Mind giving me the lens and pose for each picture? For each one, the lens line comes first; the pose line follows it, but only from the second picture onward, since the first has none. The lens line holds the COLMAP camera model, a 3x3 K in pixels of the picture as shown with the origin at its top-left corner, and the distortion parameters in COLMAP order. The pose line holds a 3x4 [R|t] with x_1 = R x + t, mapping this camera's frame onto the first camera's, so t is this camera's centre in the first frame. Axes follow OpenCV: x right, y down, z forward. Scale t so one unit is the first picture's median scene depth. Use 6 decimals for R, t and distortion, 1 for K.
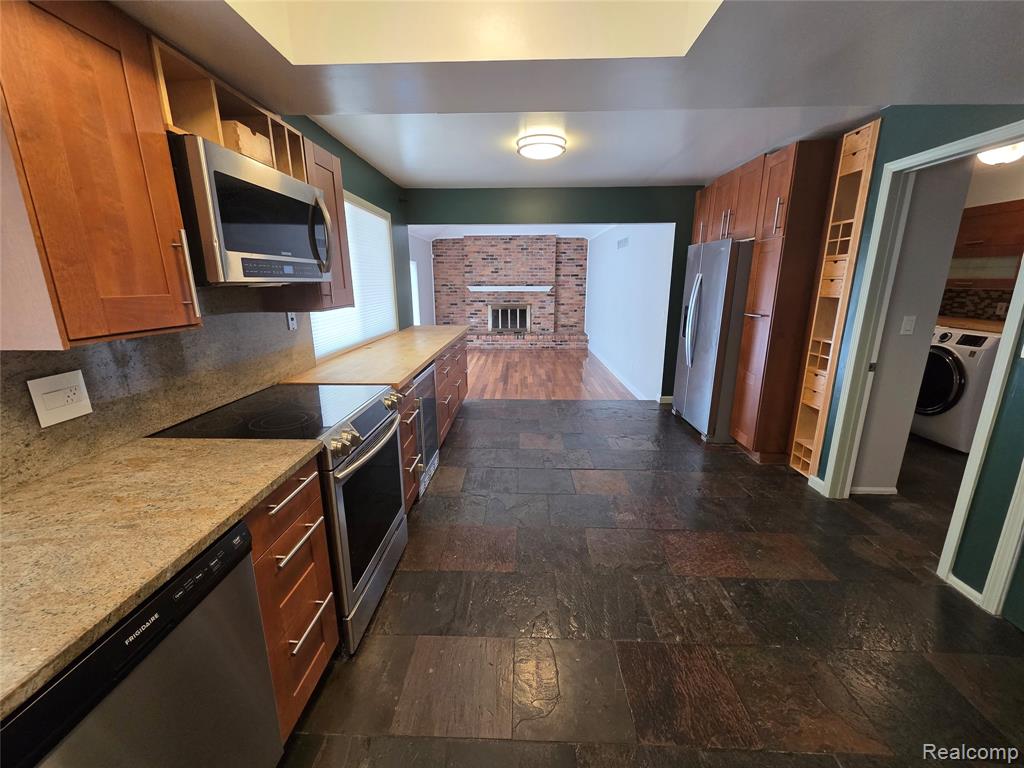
lens RADIAL K [[420.0, 0, 512.9], [0, 420.0, 383.3], [0, 0, 1]] dist [0.002335, -0.002490]
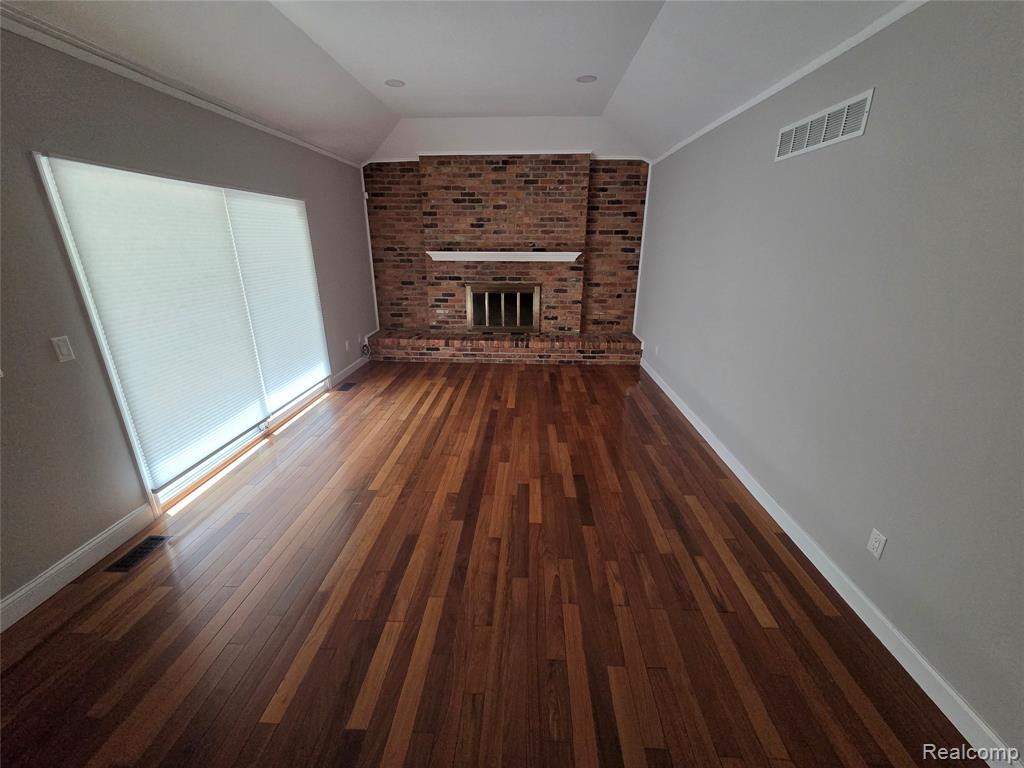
lens RADIAL K [[420.0, 0, 509.8], [0, 420.0, 385.8], [0, 0, 1]] dist [0.002335, -0.002490]
pose [[0.999570, 0.013559, -0.026004, 0.017438], [-0.010951, 0.995131, 0.097946, -0.108003], [0.027206, -0.097619, 0.994852, 0.424667]]
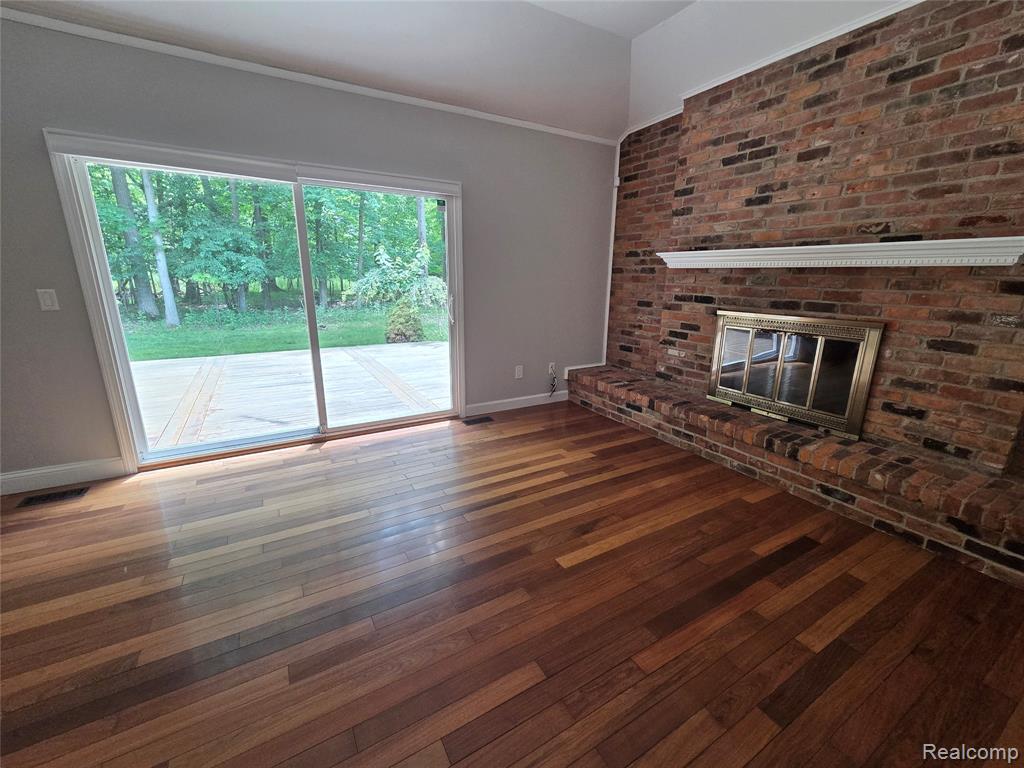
lens RADIAL K [[420.0, 0, 510.5], [0, 420.0, 384.9], [0, 0, 1]] dist [0.002335, -0.002490]
pose [[0.518856, 0.224555, -0.824841, 0.133996], [-0.211456, 0.968612, 0.130681, -0.143491], [0.828296, 0.106613, 0.550054, 0.709589]]
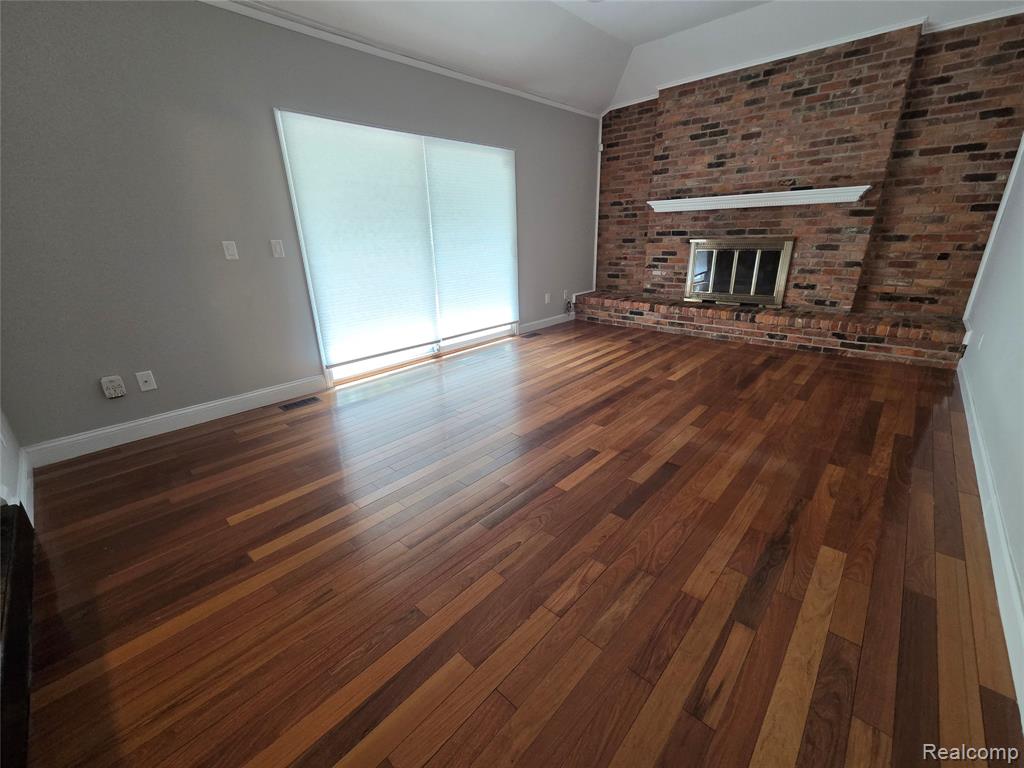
lens RADIAL K [[420.0, 0, 509.0], [0, 420.0, 386.4], [0, 0, 1]] dist [0.002335, -0.002490]
pose [[0.746206, 0.210531, -0.631548, 0.124731], [-0.130238, 0.976512, 0.171645, -0.081018], [0.652851, -0.045831, 0.756099, 0.500551]]
